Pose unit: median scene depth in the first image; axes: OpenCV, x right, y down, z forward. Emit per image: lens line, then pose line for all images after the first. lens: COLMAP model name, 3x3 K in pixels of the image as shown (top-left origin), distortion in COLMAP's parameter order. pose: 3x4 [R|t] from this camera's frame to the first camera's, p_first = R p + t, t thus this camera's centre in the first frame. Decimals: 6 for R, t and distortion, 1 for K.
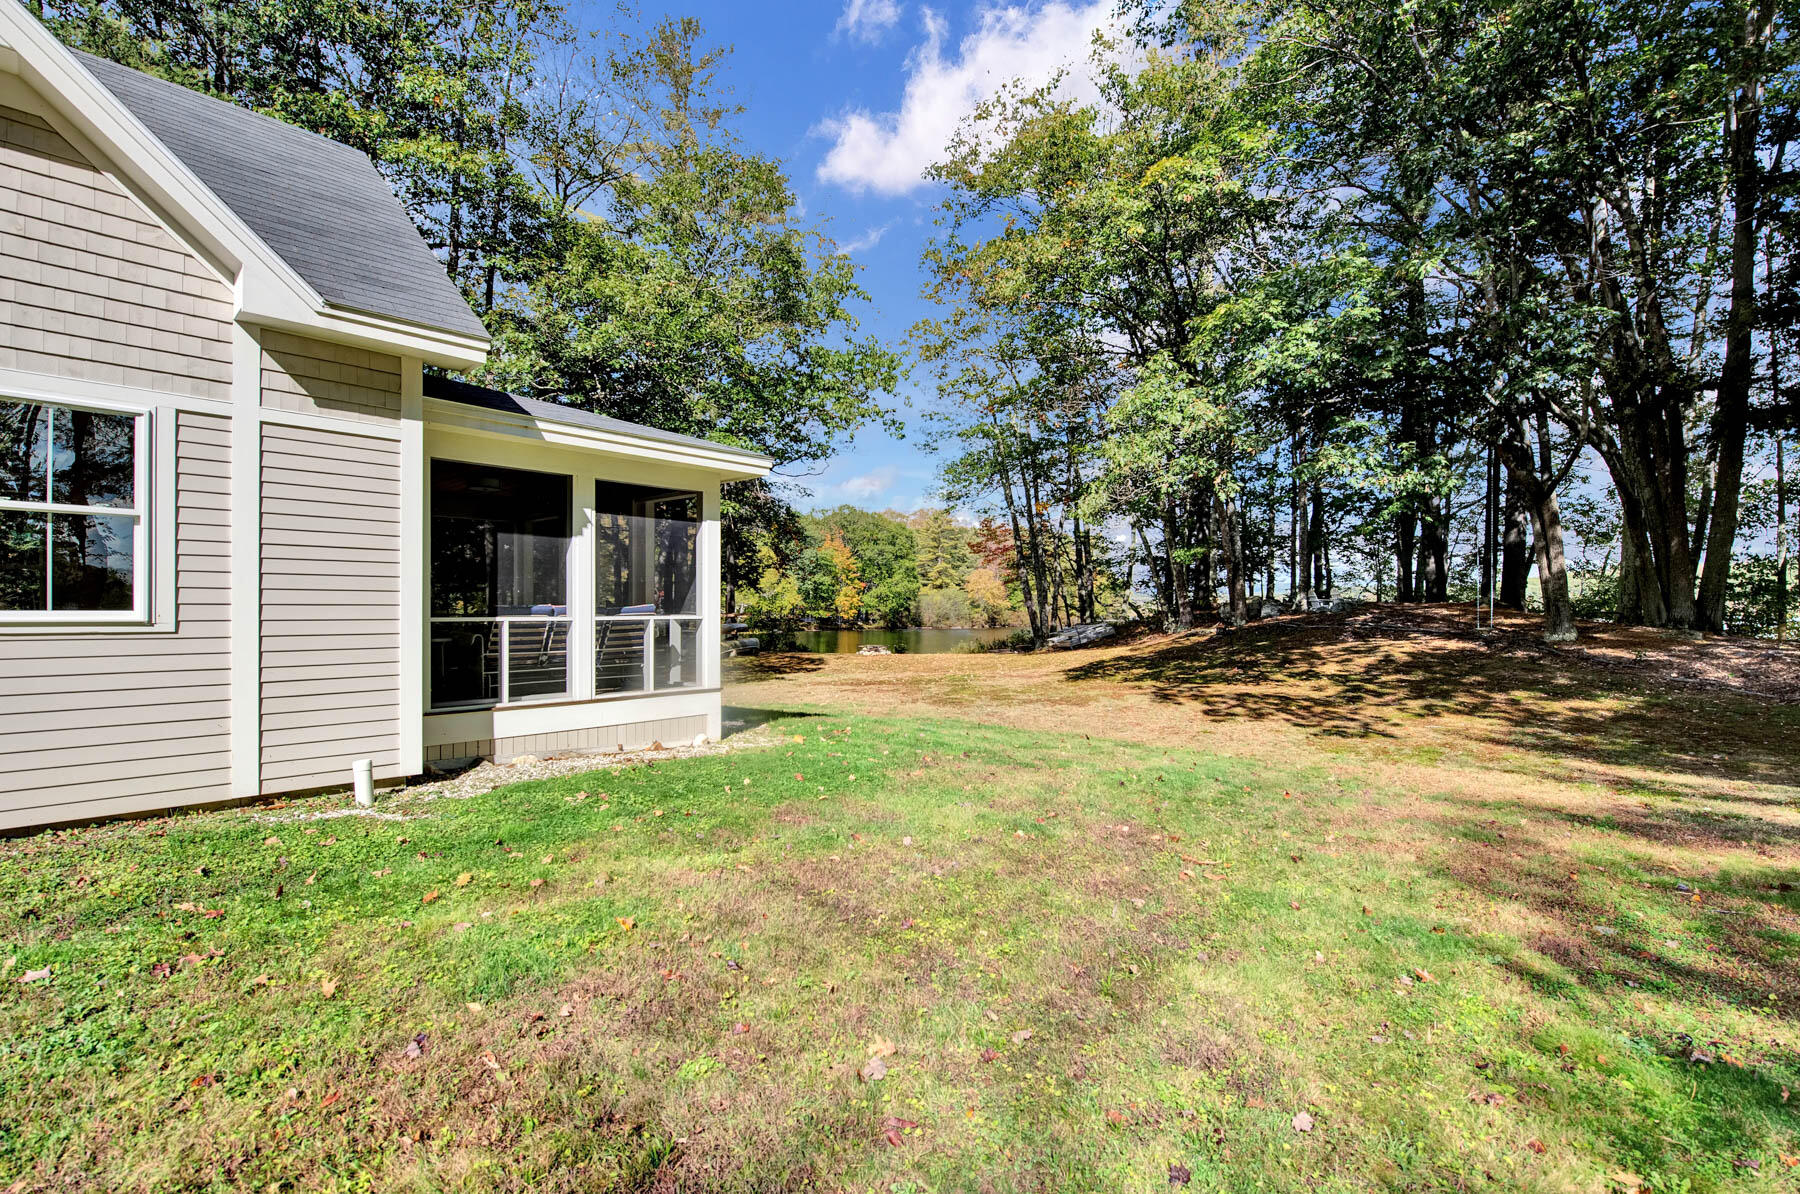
lens RADIAL K [[791.6, 0, 903.4], [0, 791.6, 602.5], [0, 0, 1]] dist [0.000398, 0.000010]
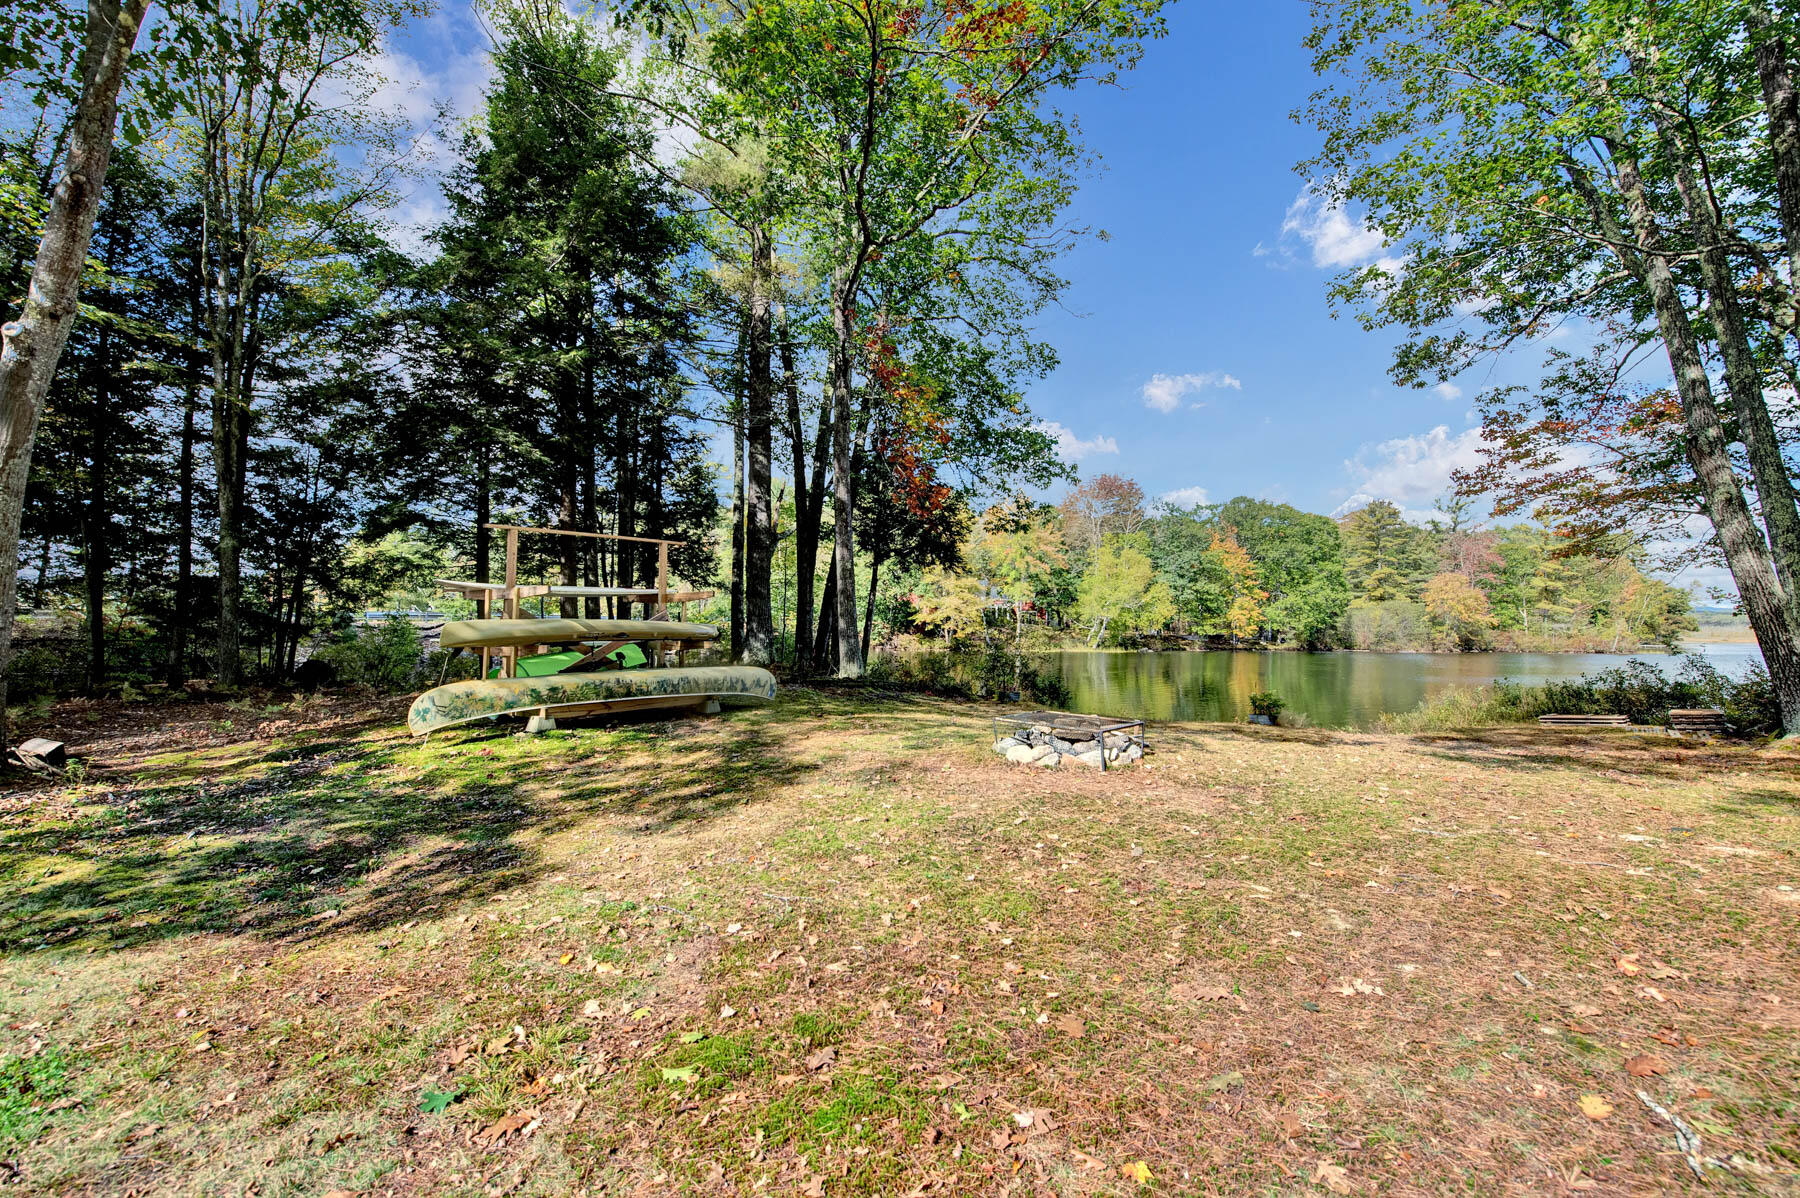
lens RADIAL K [[724.7, 0, 895.8], [0, 724.7, 605.1], [0, 0, 1]] dist [0.000358, 0.000021]
pose [[0.857762, -0.009221, -0.513964, 0.004027], [-0.003213, 0.999723, -0.023298, 0.005933], [0.514037, 0.021635, 0.857495, 0.173494]]
